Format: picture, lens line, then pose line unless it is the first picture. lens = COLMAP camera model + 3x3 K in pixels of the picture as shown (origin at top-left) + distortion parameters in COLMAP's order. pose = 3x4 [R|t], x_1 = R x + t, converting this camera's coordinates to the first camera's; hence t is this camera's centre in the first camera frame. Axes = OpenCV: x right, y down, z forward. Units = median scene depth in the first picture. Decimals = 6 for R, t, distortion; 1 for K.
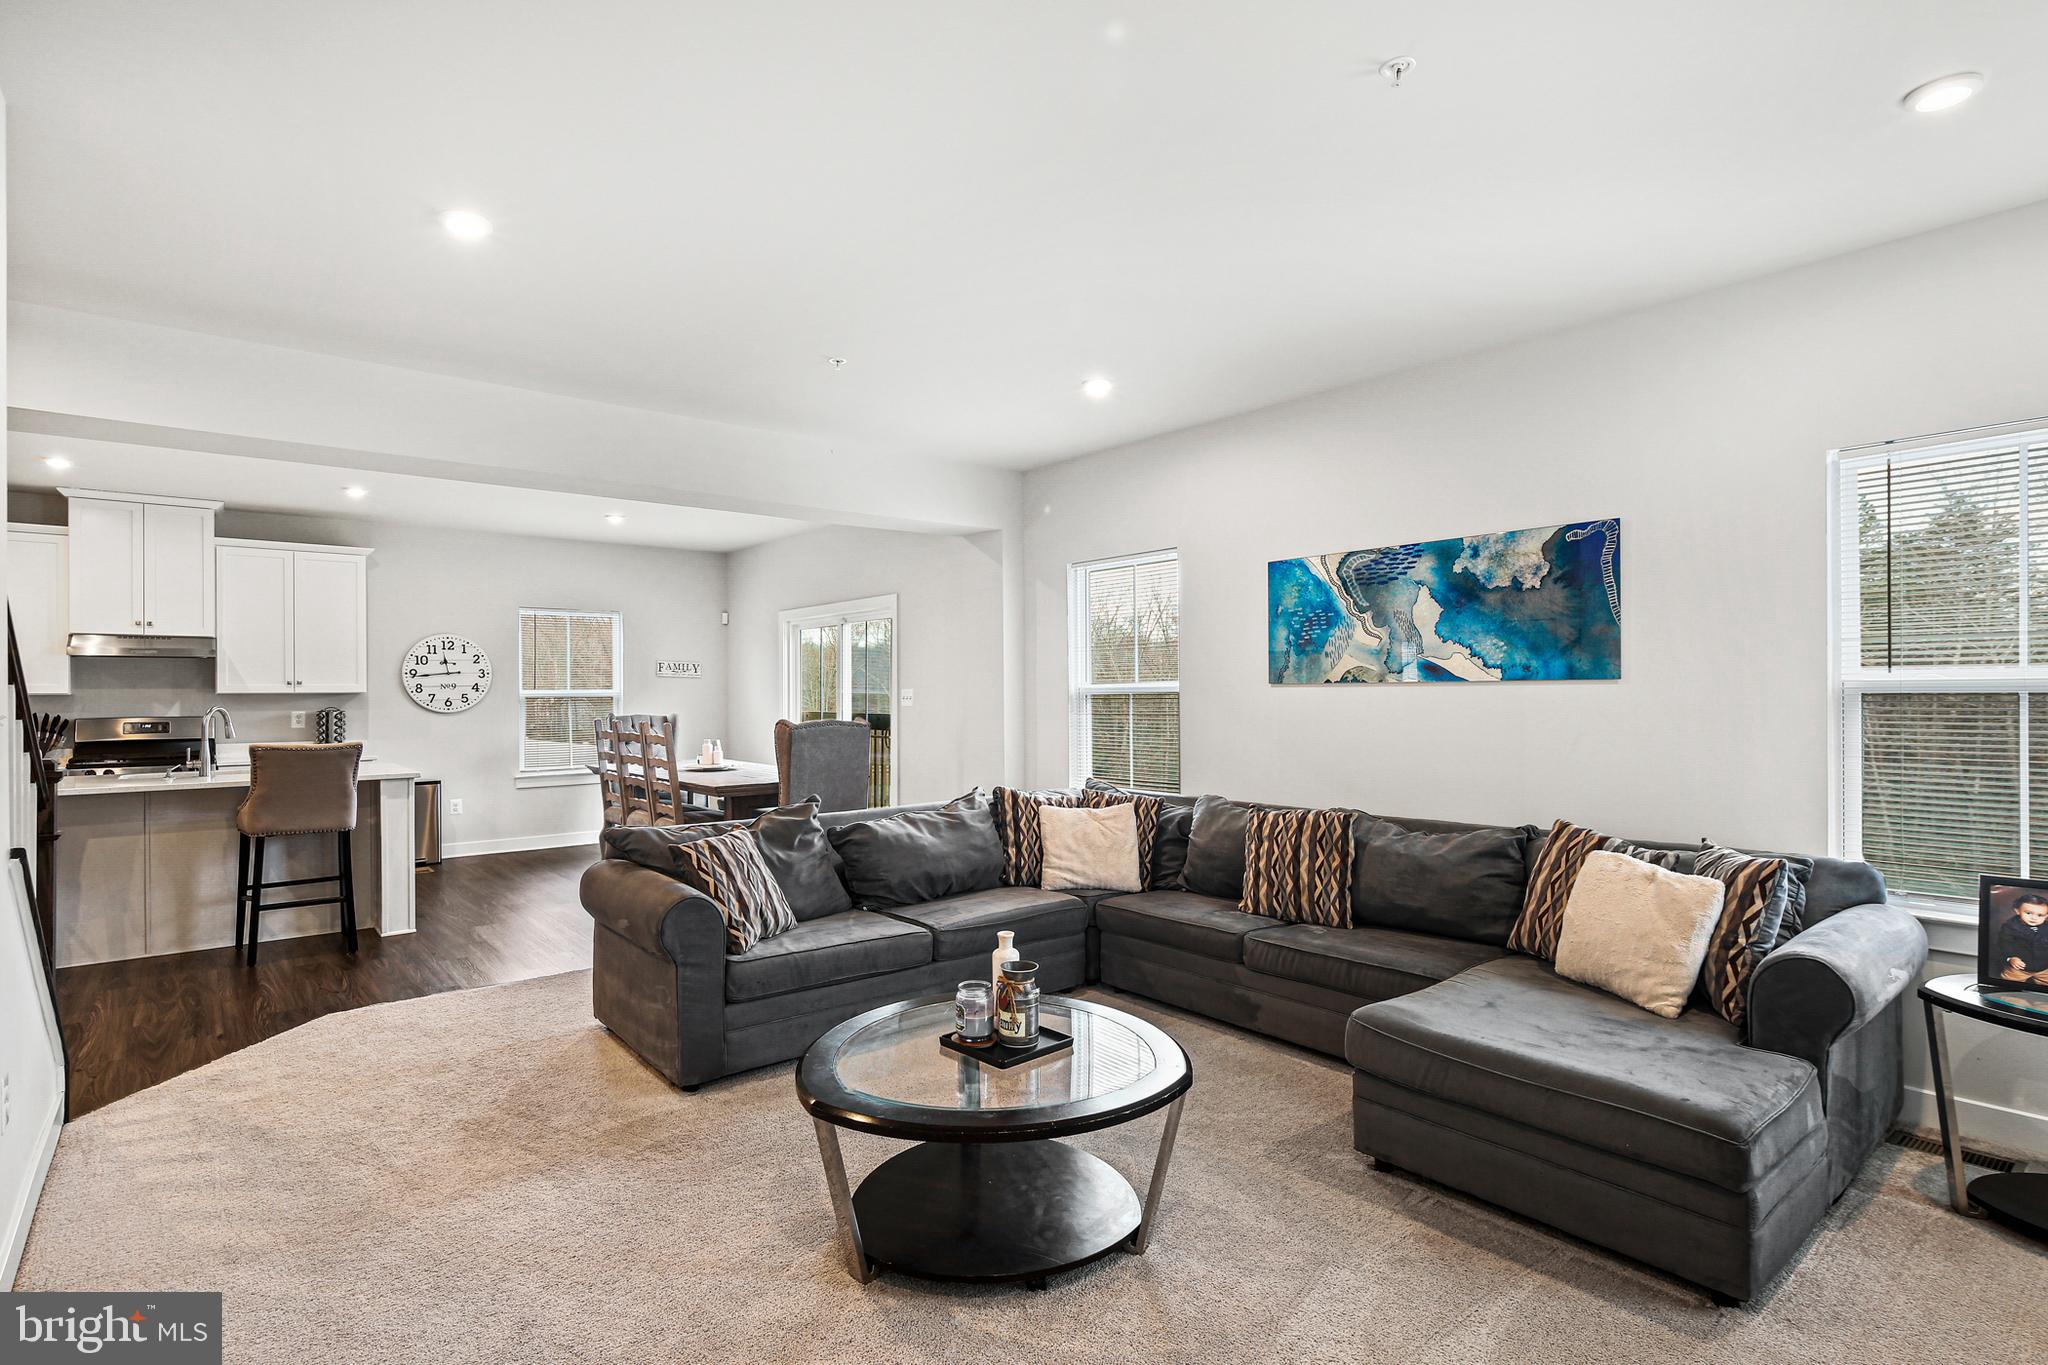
lens RADIAL K [[1005.0, 0, 1015.4], [0, 1005.0, 693.1], [0, 0, 1]] dist [0.003961, -0.000102]
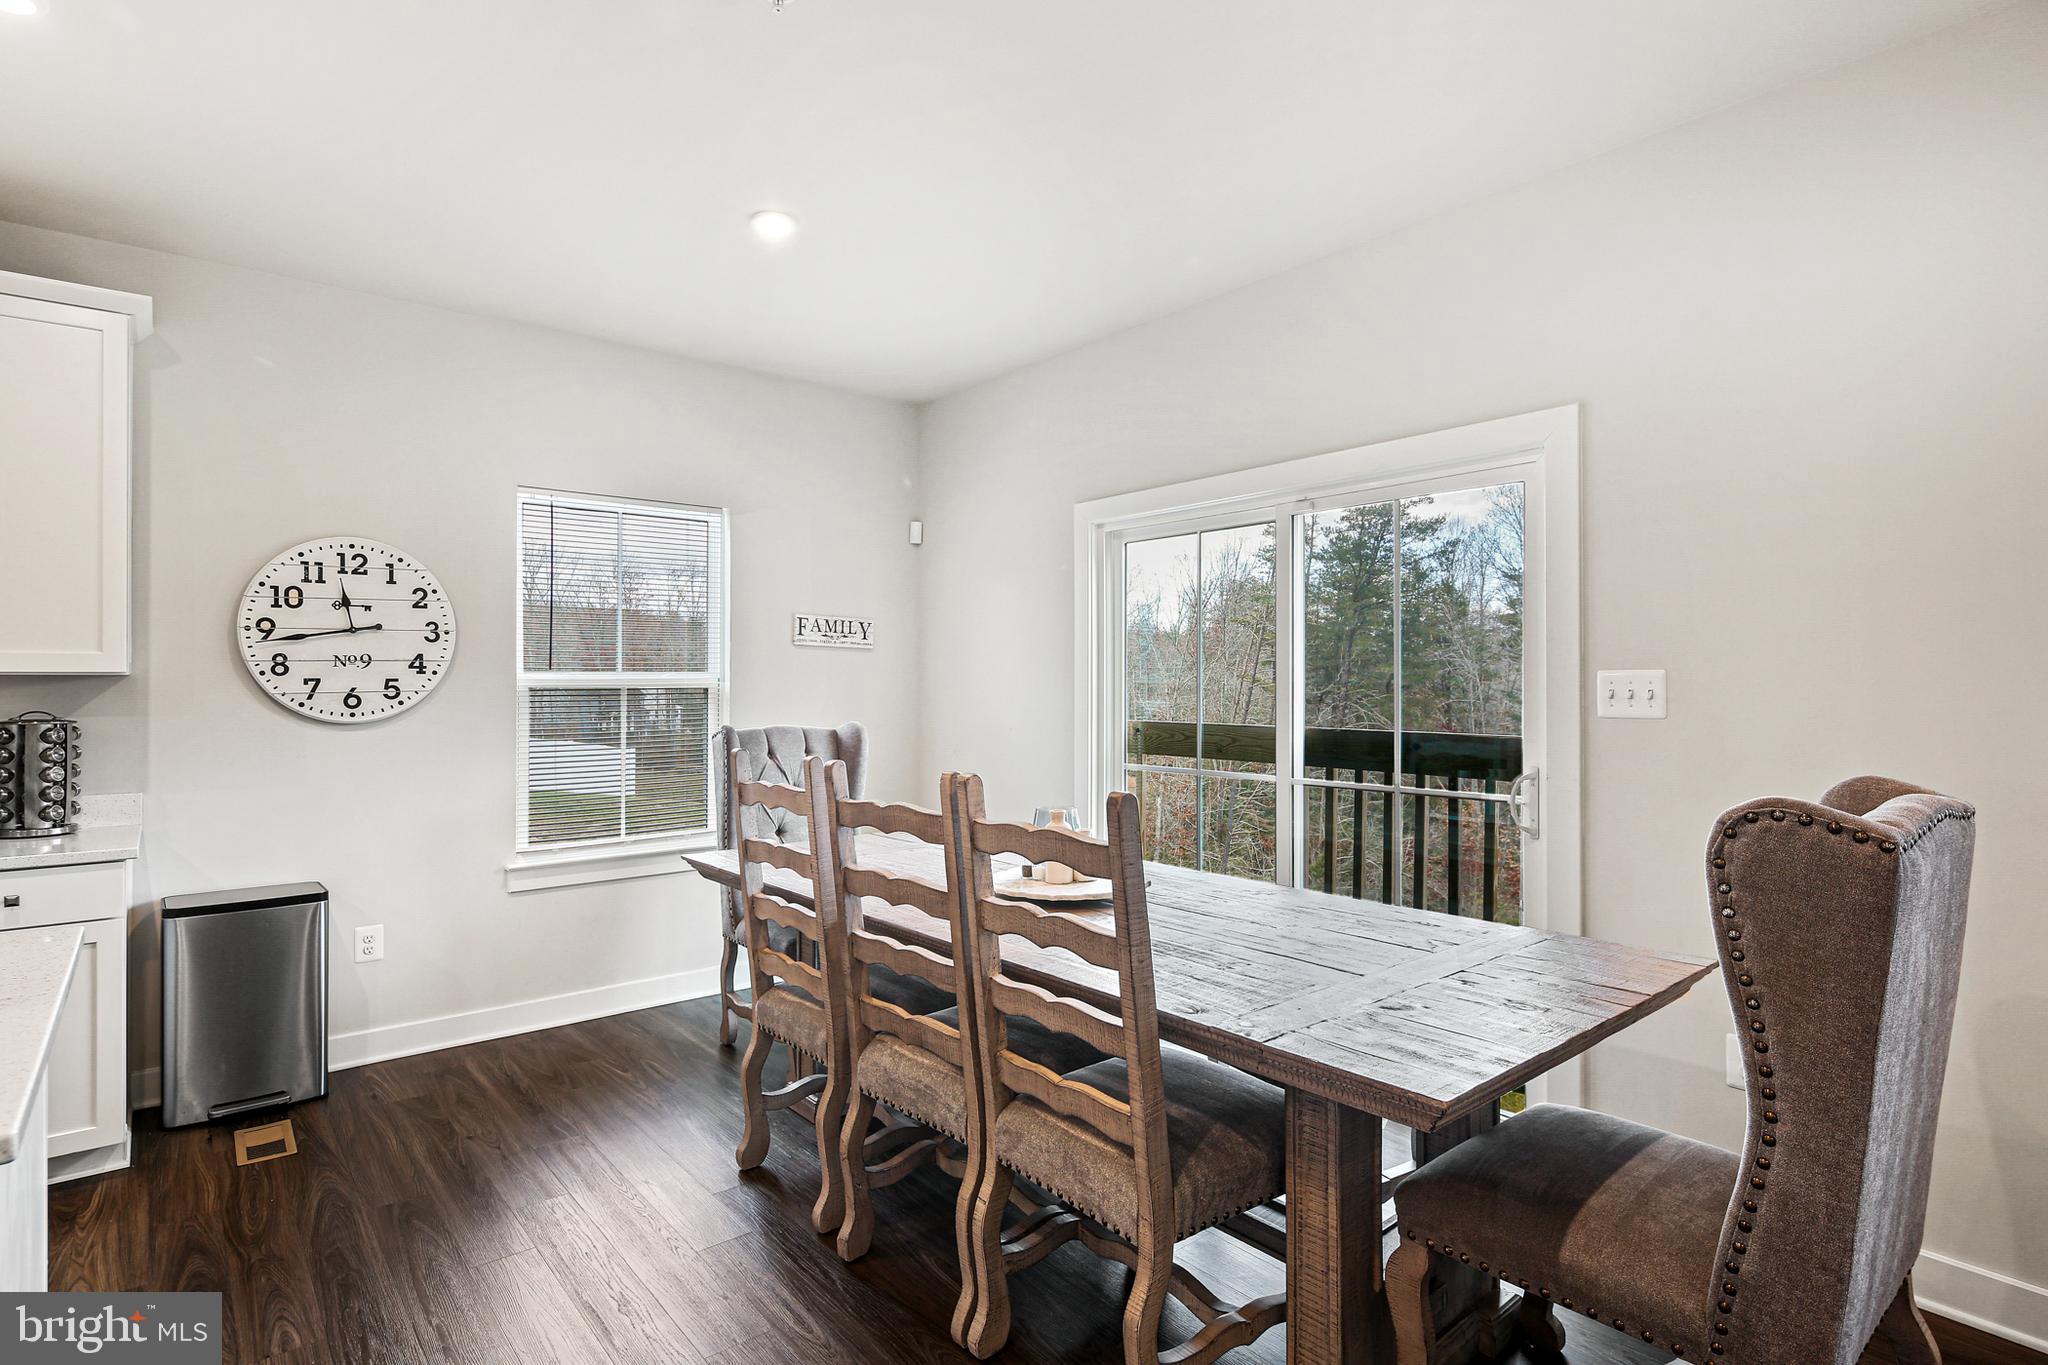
lens RADIAL K [[1033.3, 0, 997.6], [0, 1033.3, 675.0], [0, 0, 1]] dist [-0.001124, -0.001206]
pose [[0.999993, 0.002961, -0.002179, -0.516056], [-0.002981, 0.999955, -0.008957, 0.004289], [0.002152, 0.008963, 0.999958, 1.003105]]
